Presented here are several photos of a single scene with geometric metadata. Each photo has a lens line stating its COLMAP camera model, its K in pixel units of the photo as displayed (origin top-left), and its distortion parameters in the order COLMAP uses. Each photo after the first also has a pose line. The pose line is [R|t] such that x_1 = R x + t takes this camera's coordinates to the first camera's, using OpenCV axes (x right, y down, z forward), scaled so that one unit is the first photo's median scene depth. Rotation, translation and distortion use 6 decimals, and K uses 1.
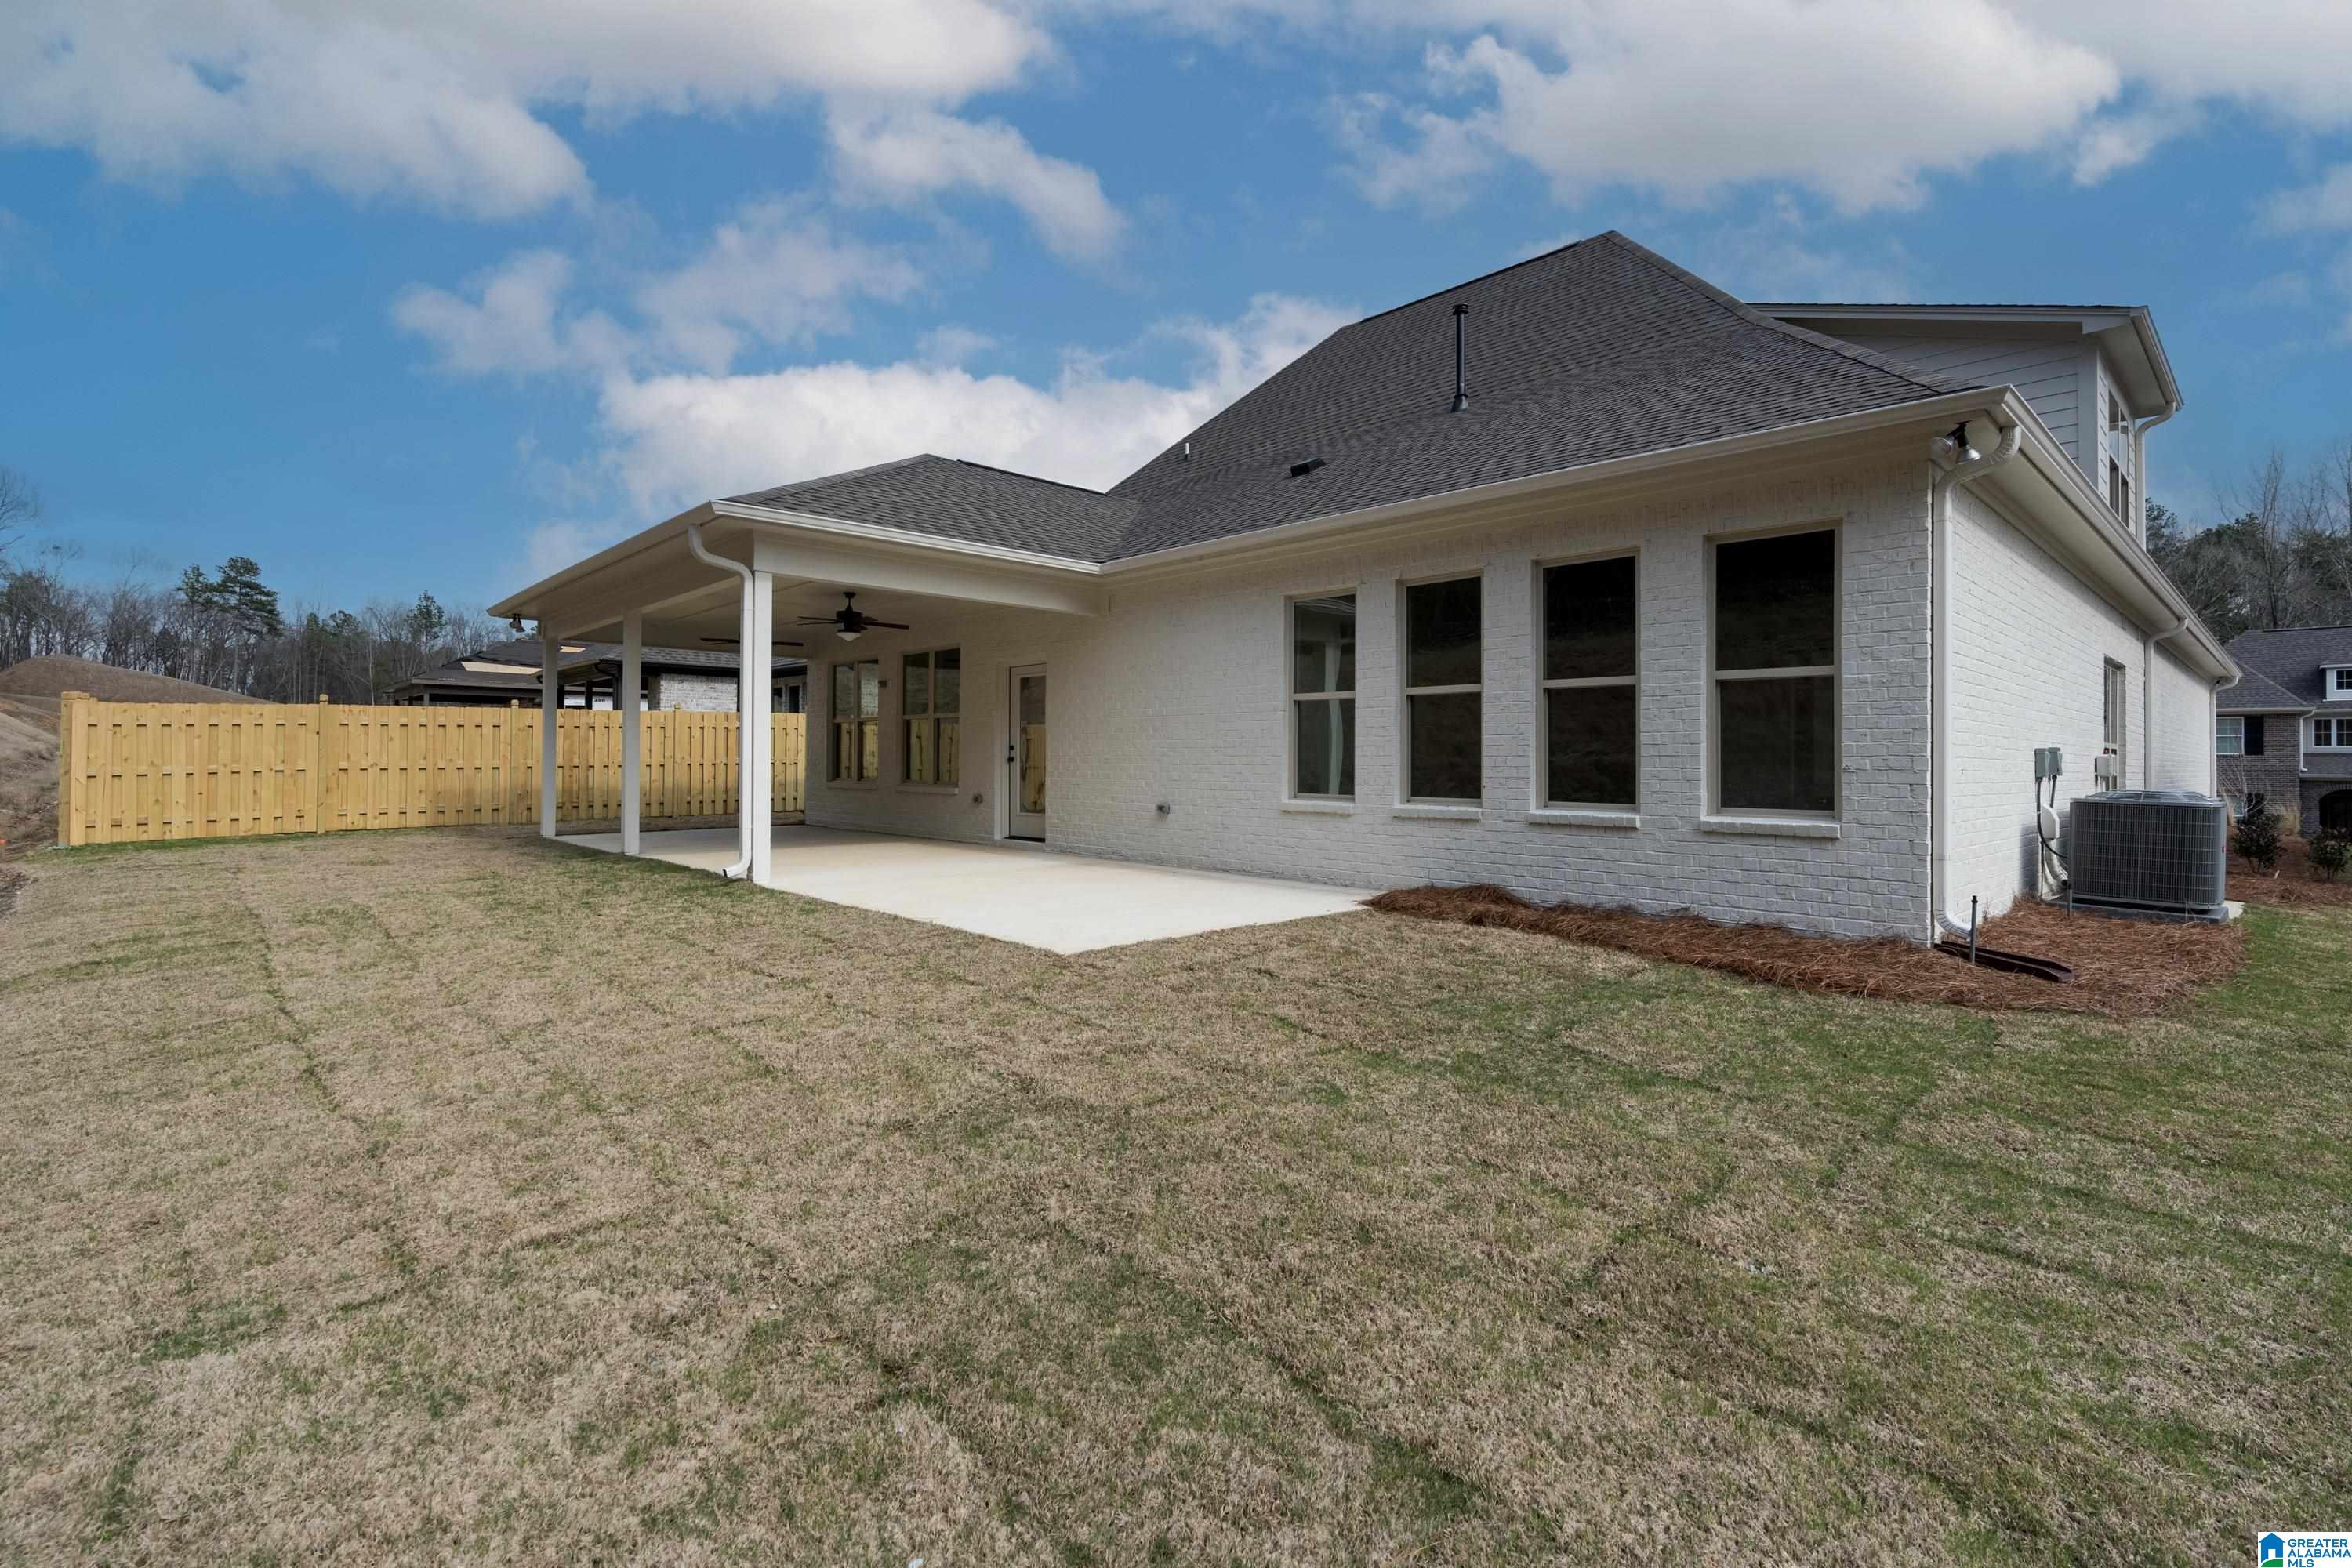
lens RADIAL K [[1082.3, 0, 1173.5], [0, 1082.3, 770.7], [0, 0, 1]] dist [-0.010997, 0.000618]
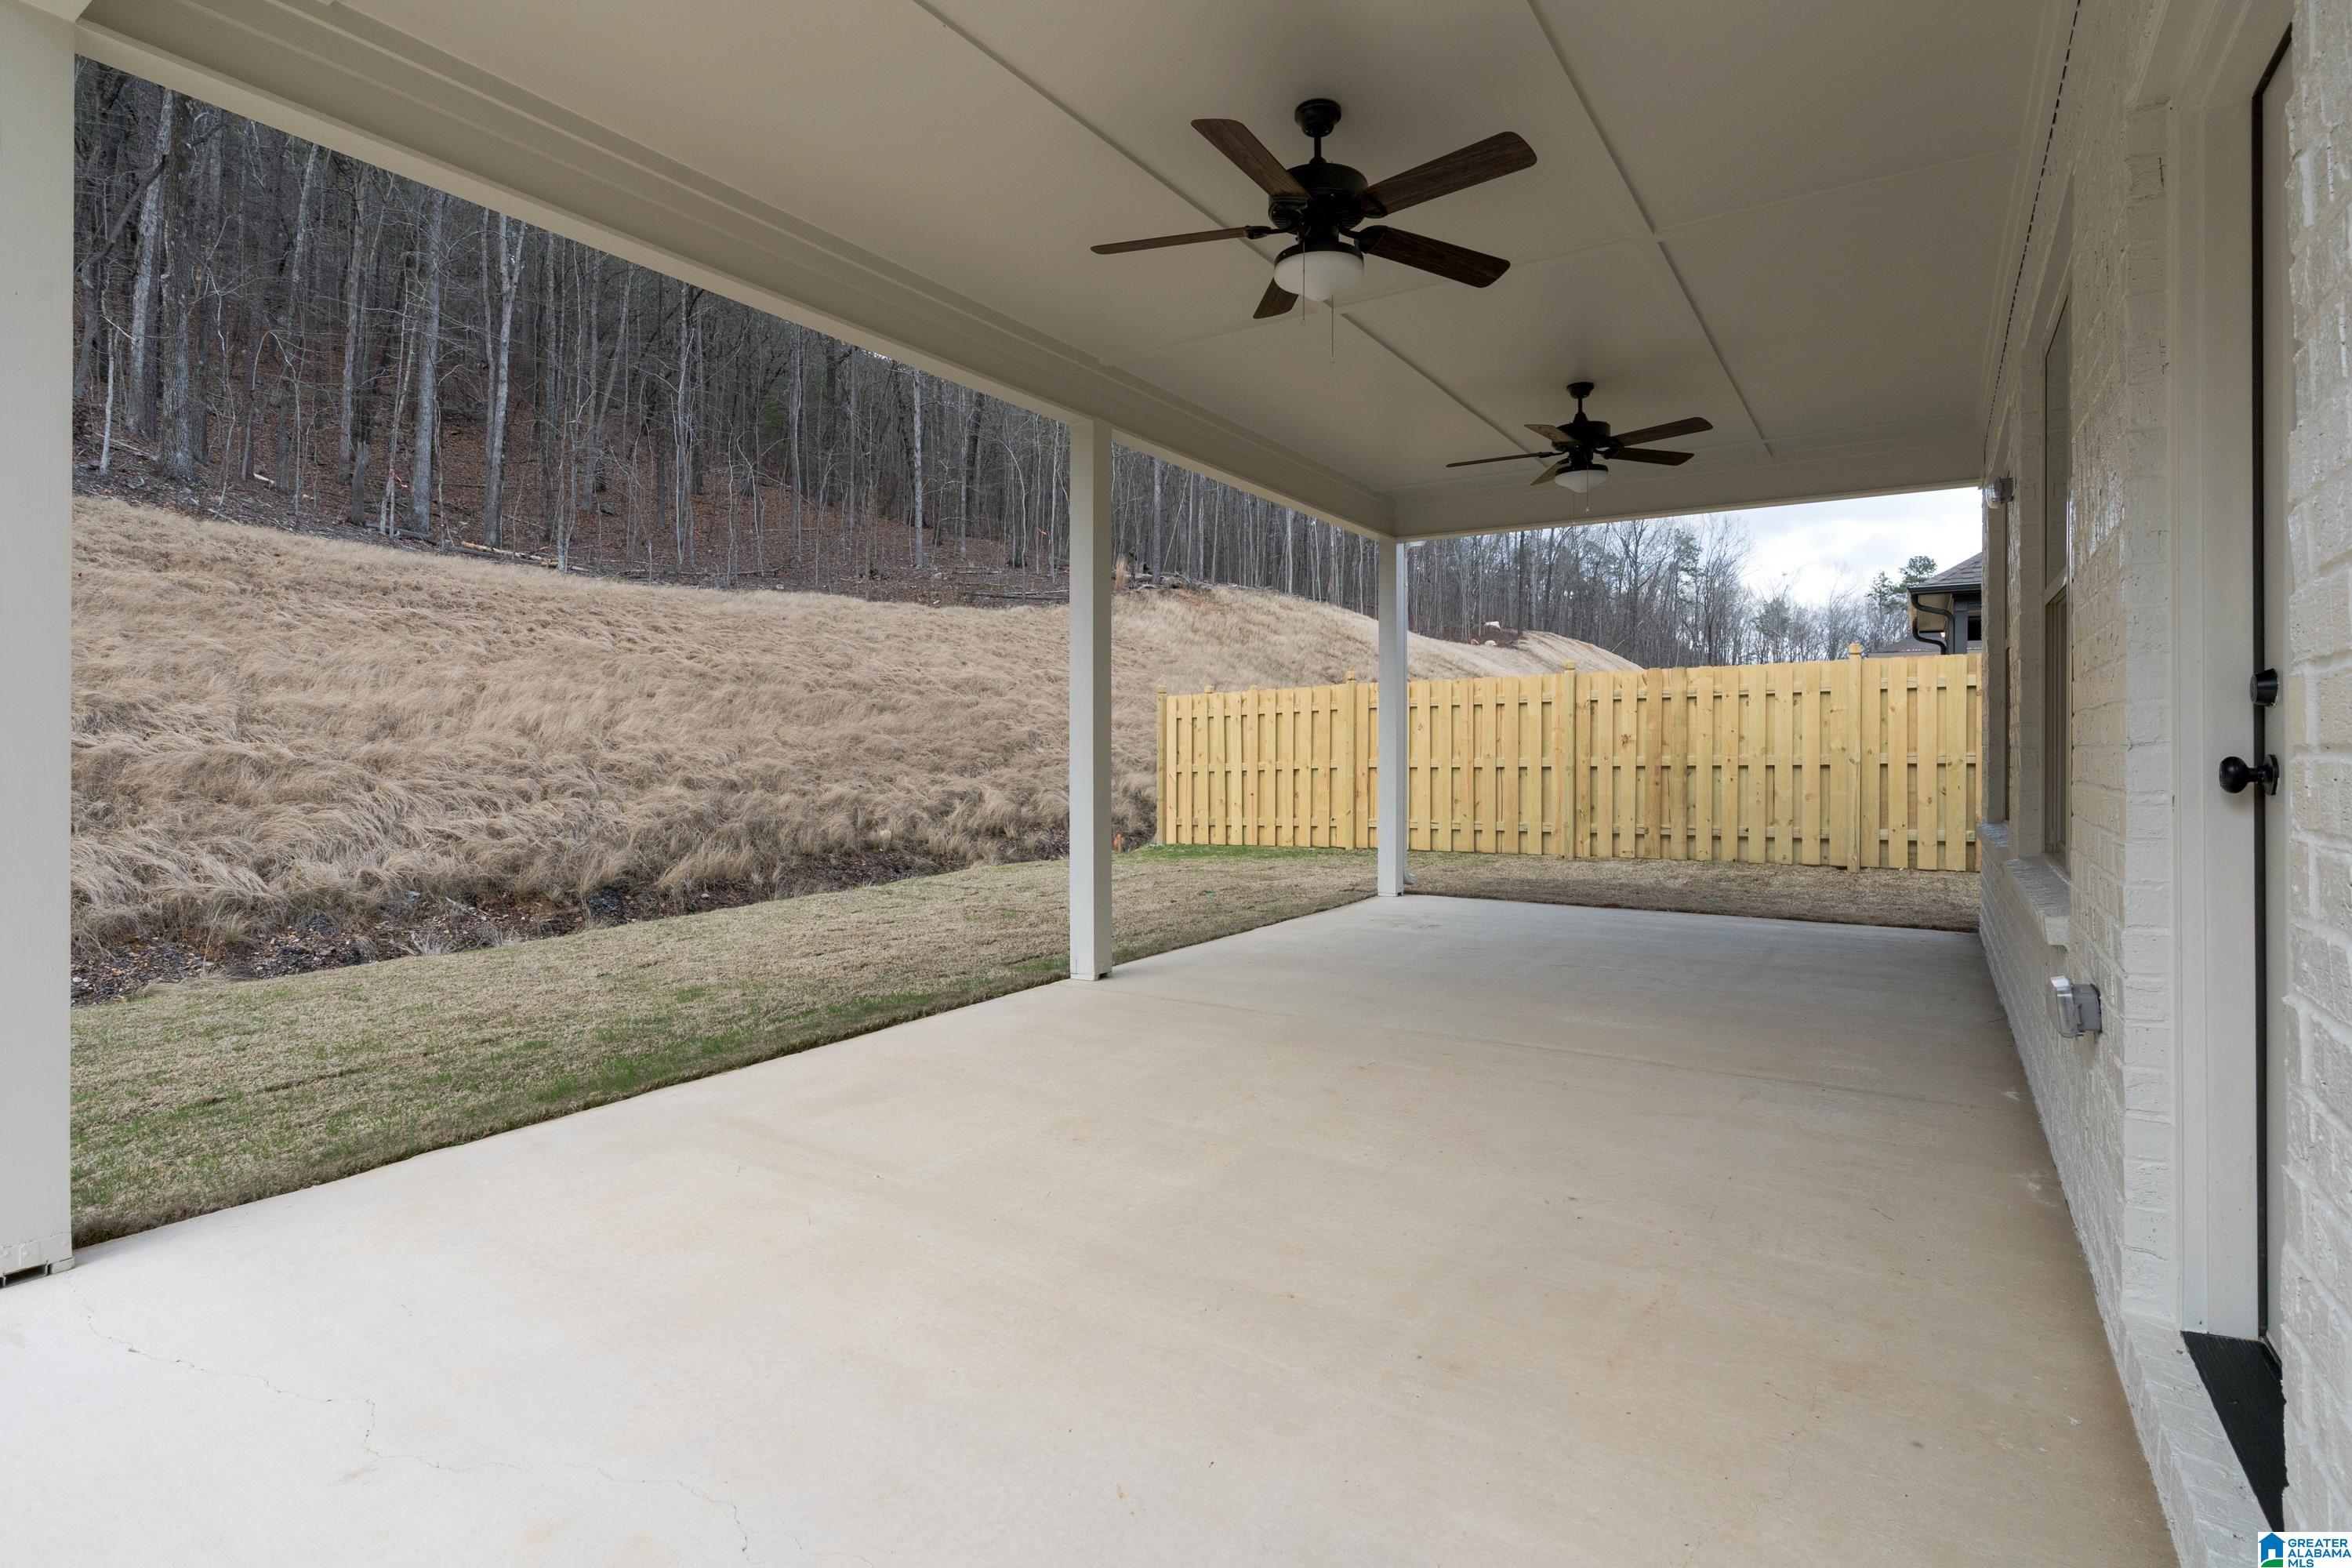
lens RADIAL K [[1082.3, 0, 1175.2], [0, 1082.3, 765.8], [0, 0, 1]] dist [-0.010997, 0.000618]
pose [[0.208897, 0.008819, -0.977898, -0.053205], [-0.005943, 0.999952, 0.007748, -0.009297], [0.977920, 0.004193, 0.208939, 0.741790]]
